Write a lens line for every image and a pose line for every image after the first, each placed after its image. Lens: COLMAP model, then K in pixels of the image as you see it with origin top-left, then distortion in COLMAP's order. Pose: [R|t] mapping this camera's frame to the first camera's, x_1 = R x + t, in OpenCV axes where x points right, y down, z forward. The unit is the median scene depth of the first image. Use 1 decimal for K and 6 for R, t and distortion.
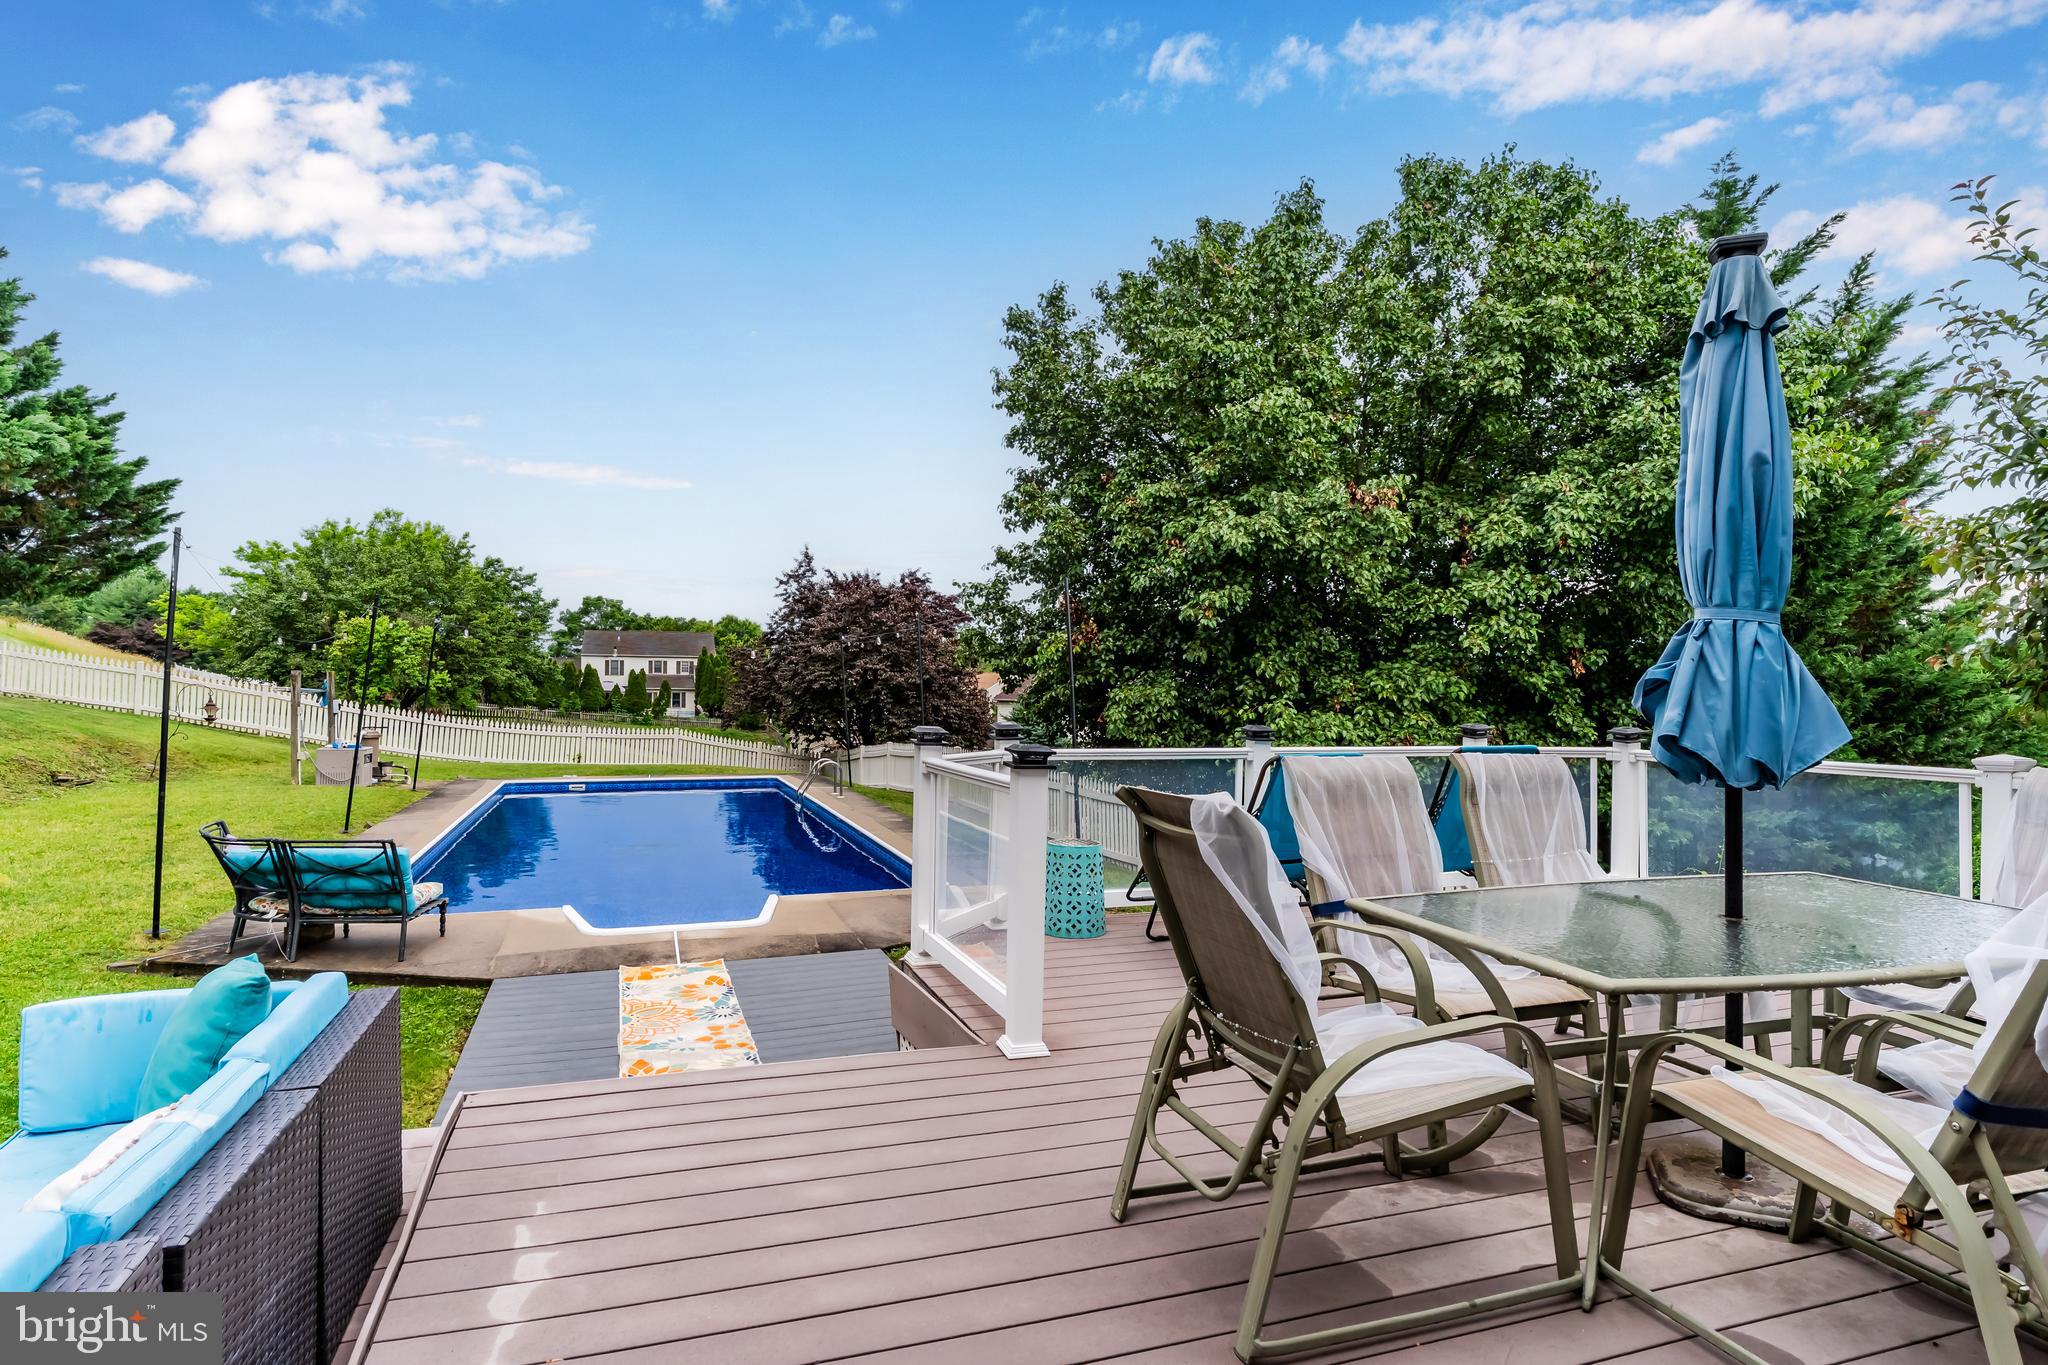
lens RADIAL K [[1053.4, 0, 1058.2], [0, 1053.4, 727.2], [0, 0, 1]] dist [-0.009922, 0.005797]
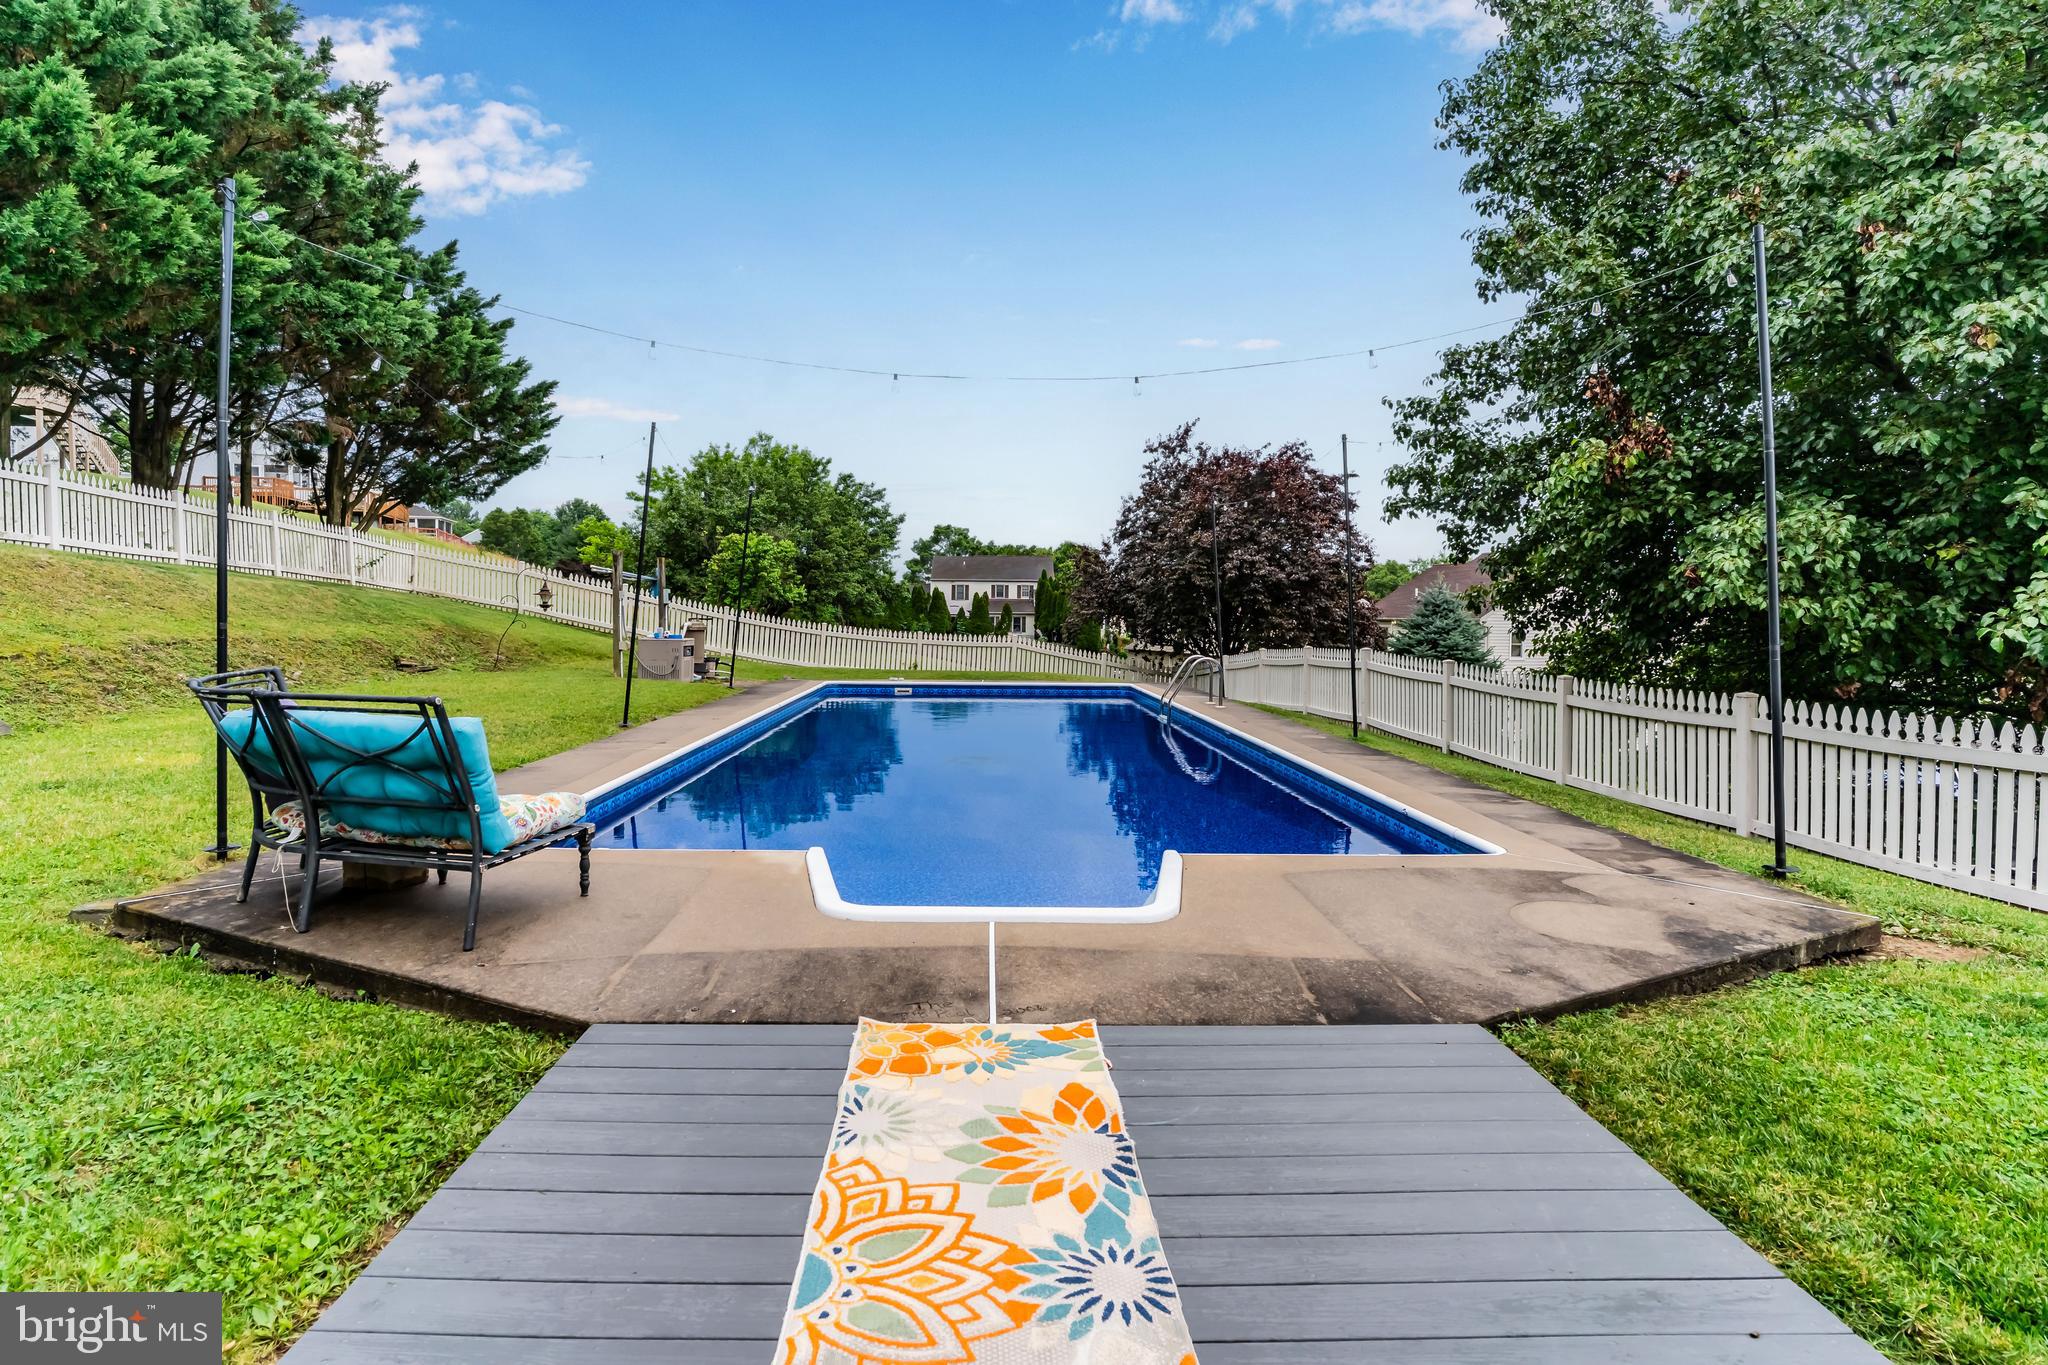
lens RADIAL K [[1053.4, 0, 1001.8], [0, 1053.4, 634.5], [0, 0, 1]] dist [-0.009922, 0.005797]
pose [[0.934727, 0.002181, -0.355361, -0.057220], [-0.010842, 0.999691, -0.022385, 0.022137], [0.355202, 0.024777, 0.934461, 0.165875]]
